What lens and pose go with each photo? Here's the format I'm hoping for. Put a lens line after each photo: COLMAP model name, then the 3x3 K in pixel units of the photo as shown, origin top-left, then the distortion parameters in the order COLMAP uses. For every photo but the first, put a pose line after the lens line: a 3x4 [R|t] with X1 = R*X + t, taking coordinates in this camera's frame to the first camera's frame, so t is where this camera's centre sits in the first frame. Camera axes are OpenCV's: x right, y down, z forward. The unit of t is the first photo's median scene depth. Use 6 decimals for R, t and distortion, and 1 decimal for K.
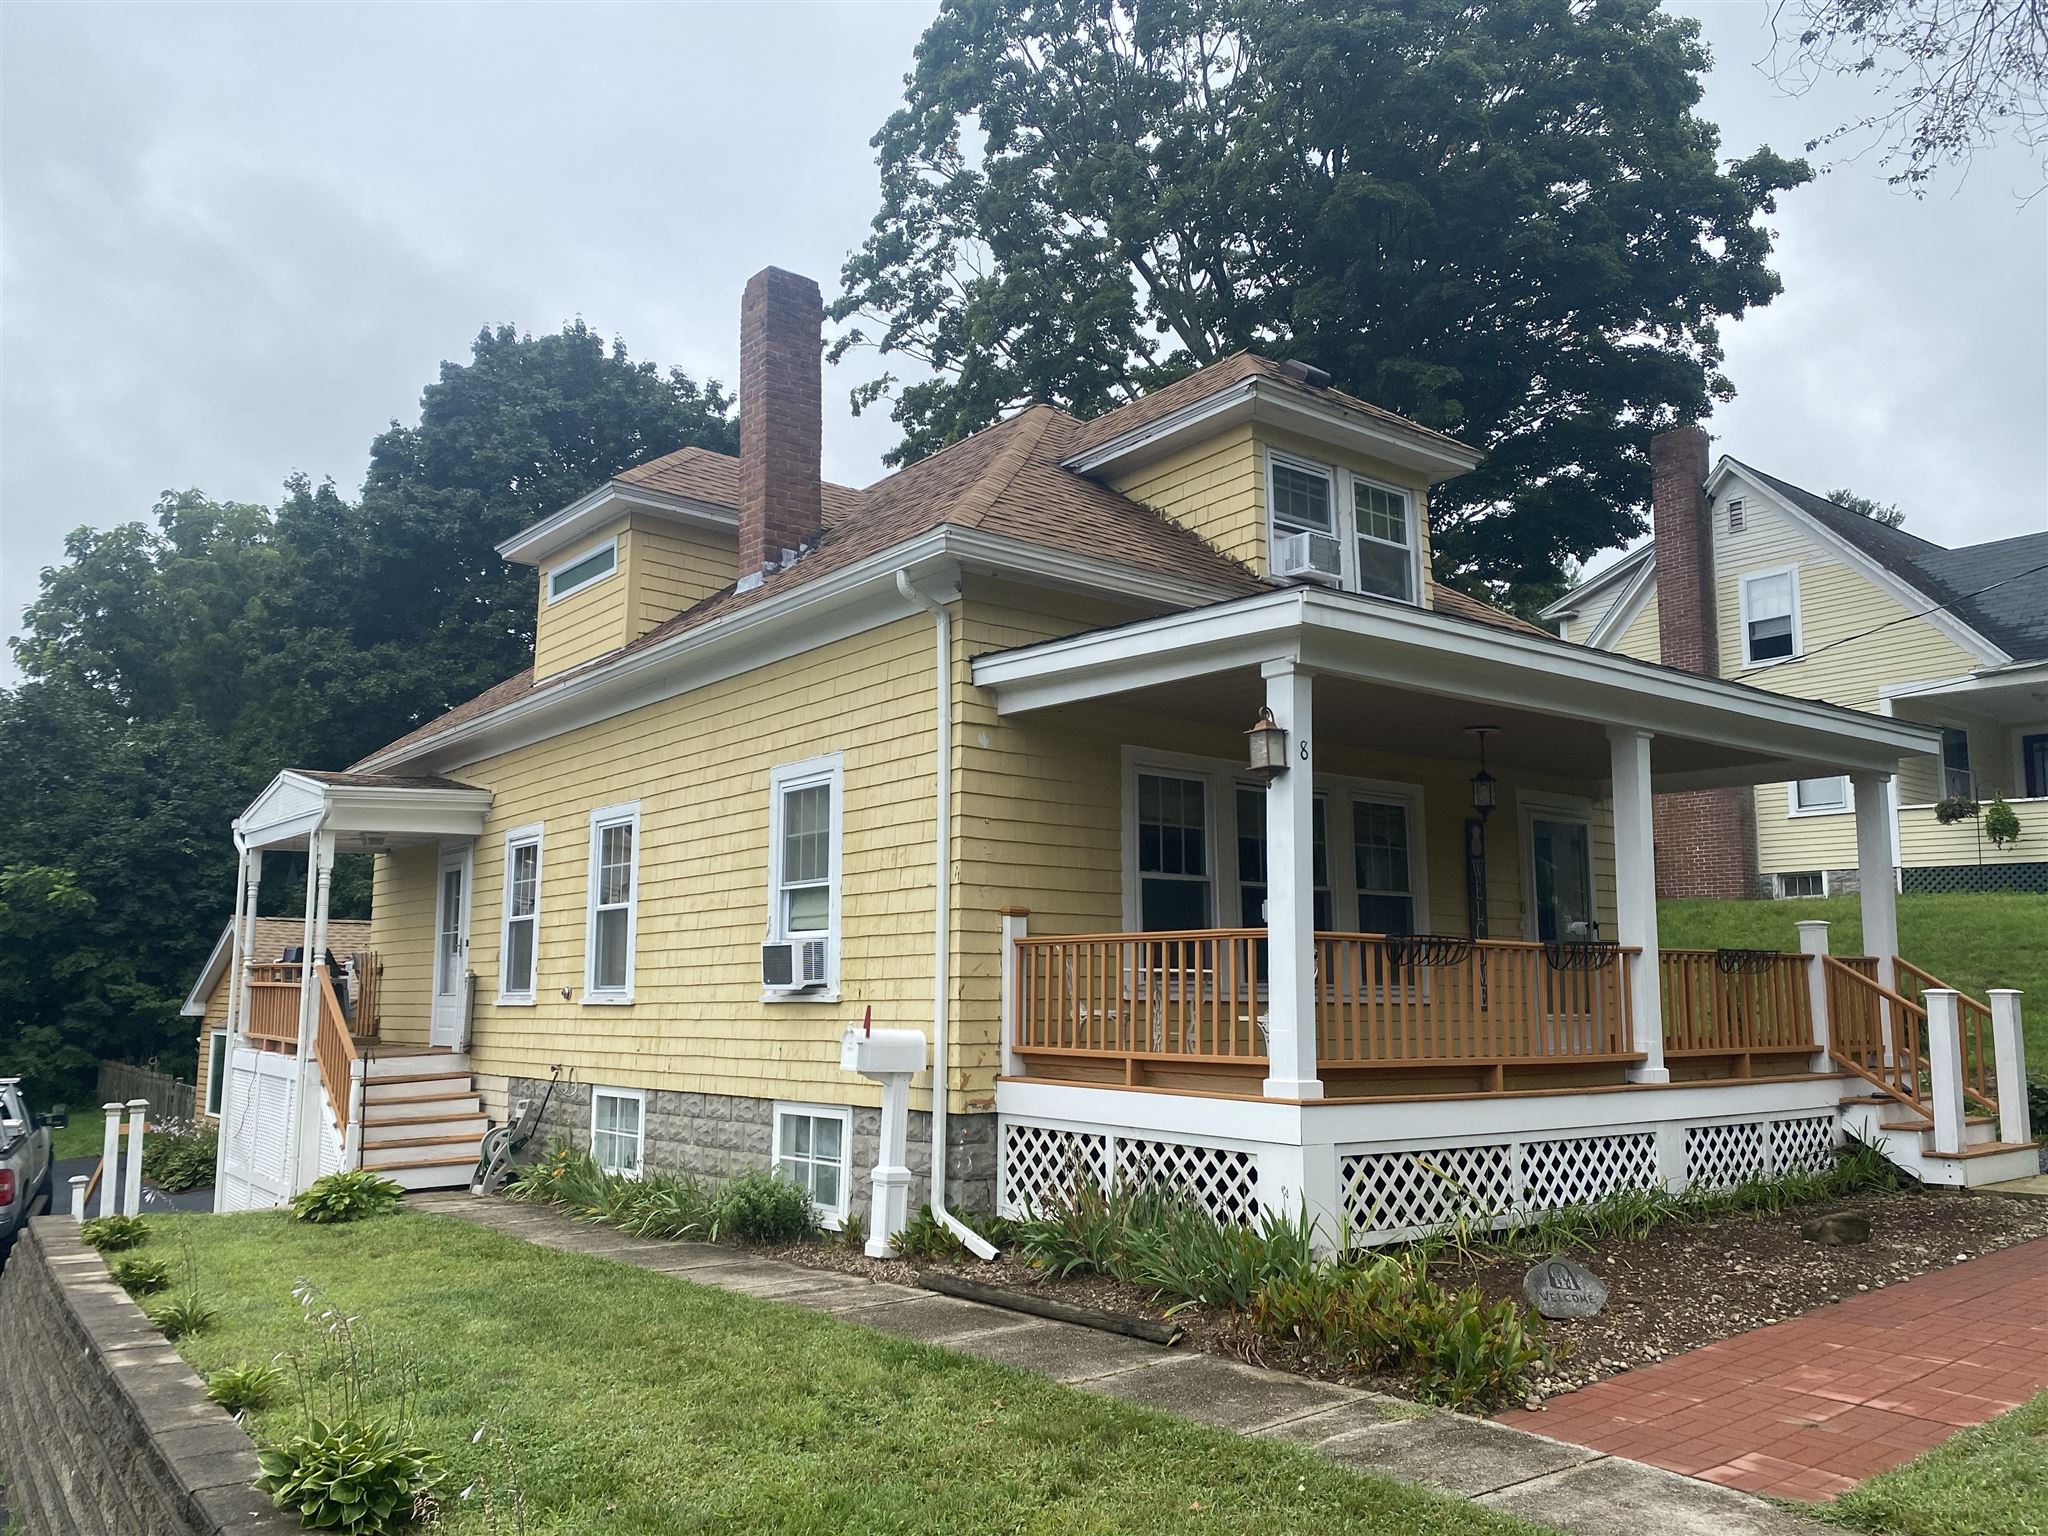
lens RADIAL K [[1583.6, 0, 1022.4], [0, 1583.6, 792.9], [0, 0, 1]] dist [0.058140, -0.081216]
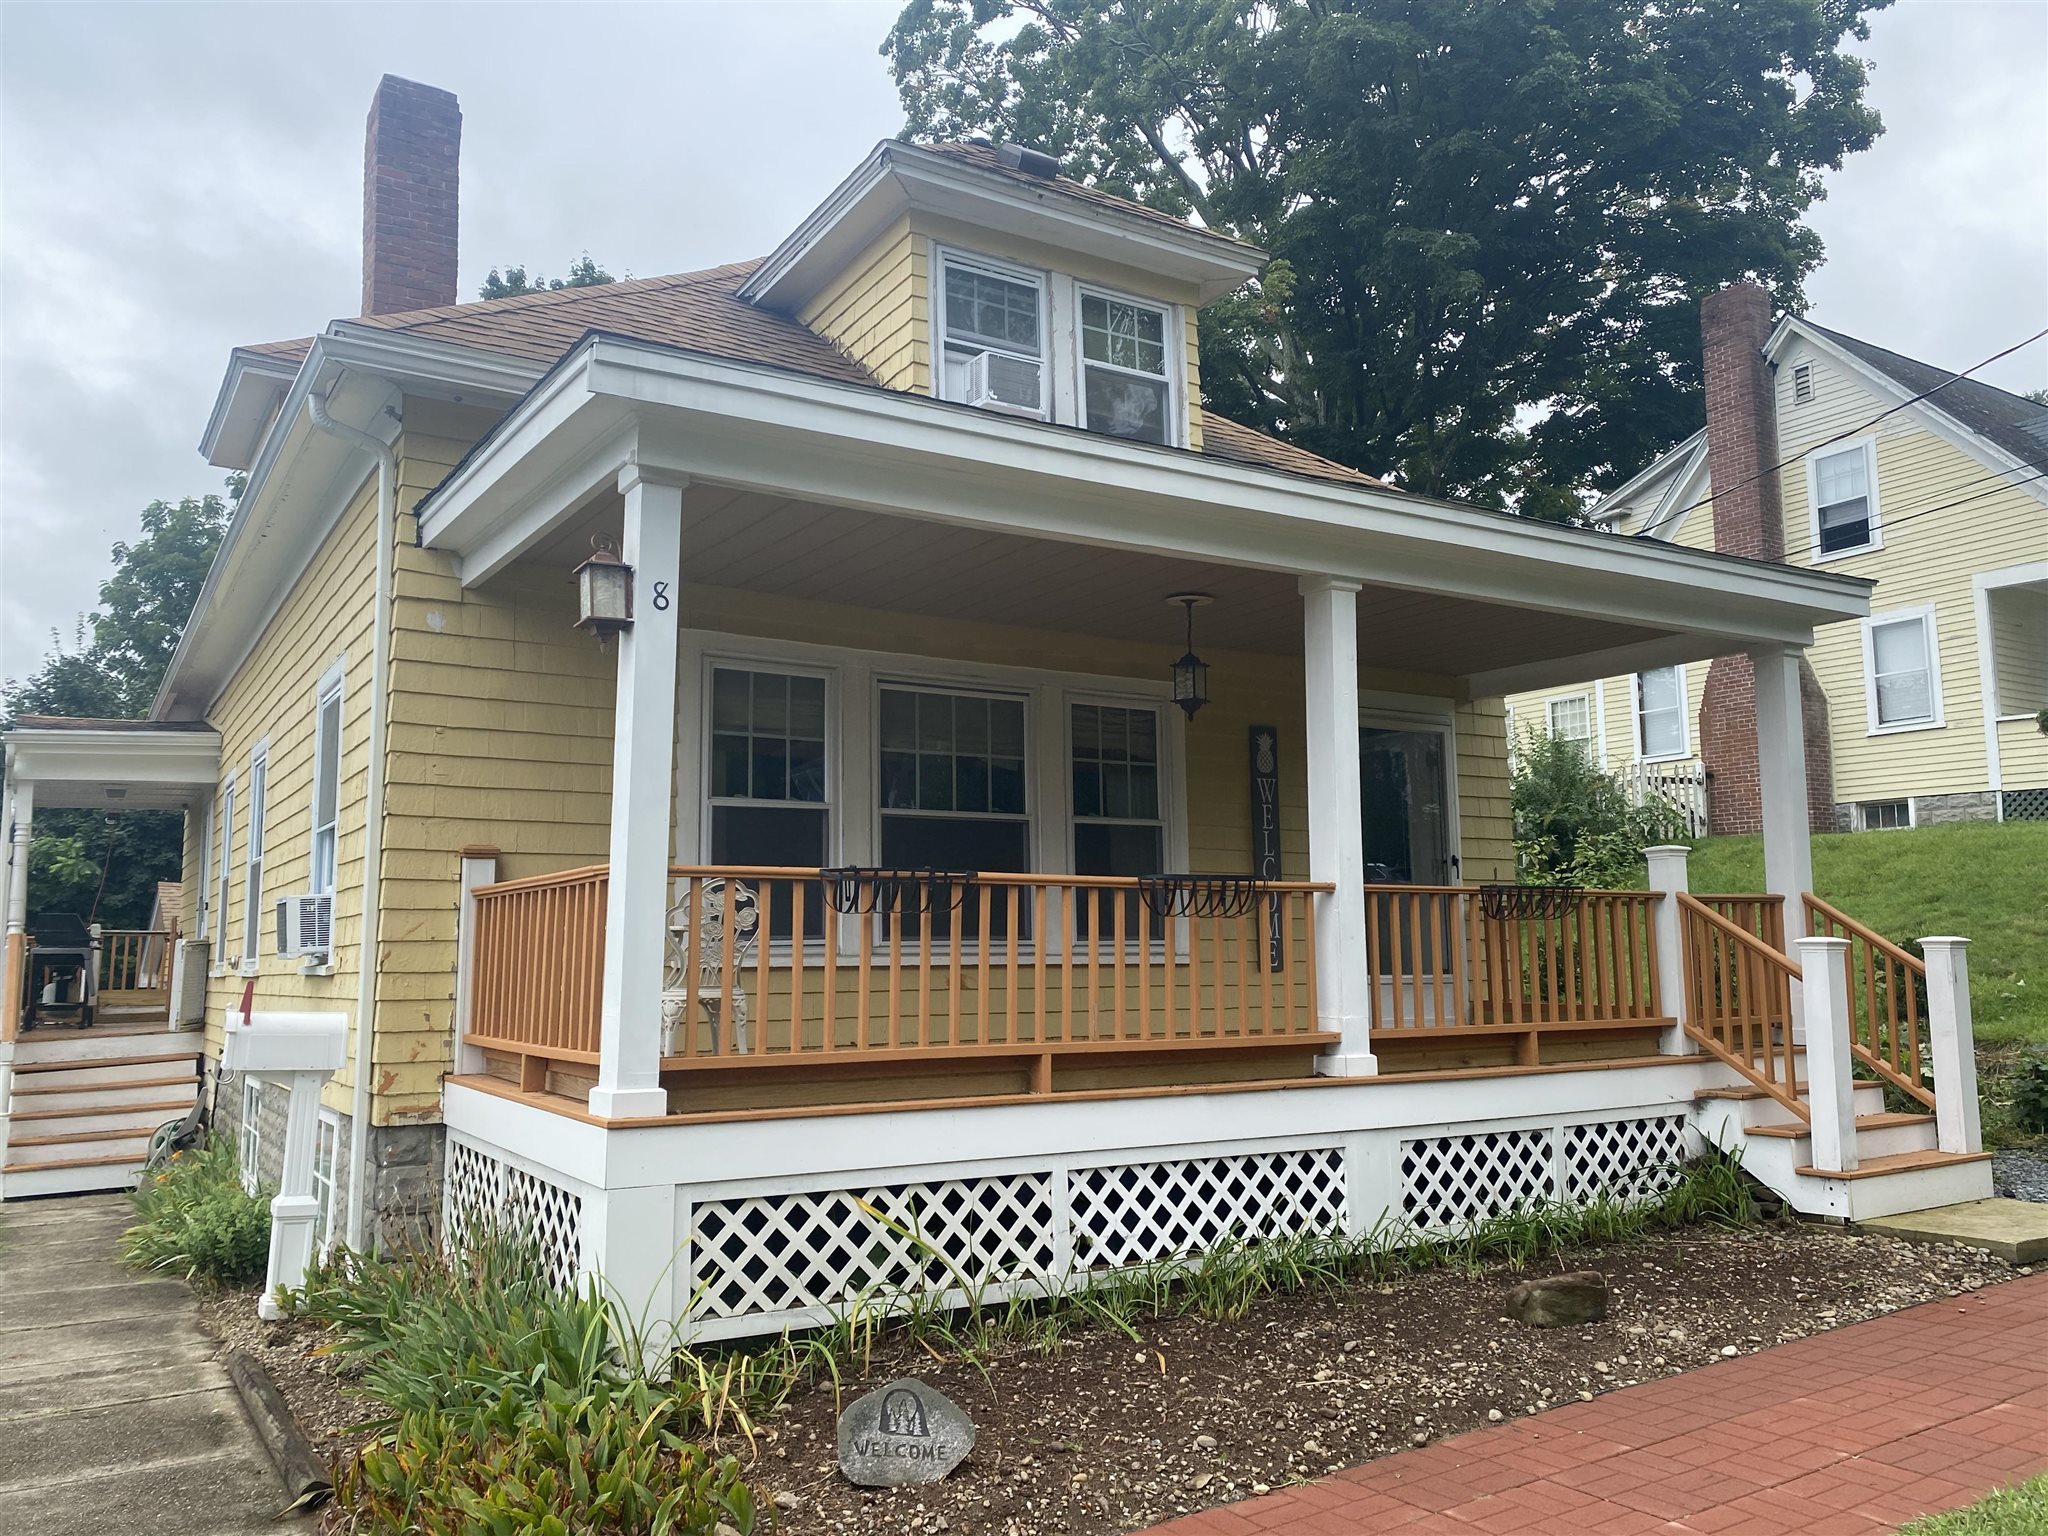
lens RADIAL K [[1587.4, 0, 1024.0], [0, 1587.4, 768.0], [0, 0, 1]] dist [0.051564, -0.058265]
pose [[0.993901, -0.024804, -0.107446, 0.287972], [0.025829, 0.999633, 0.008153, 0.031695], [0.107204, -0.010878, 0.994177, 0.248612]]
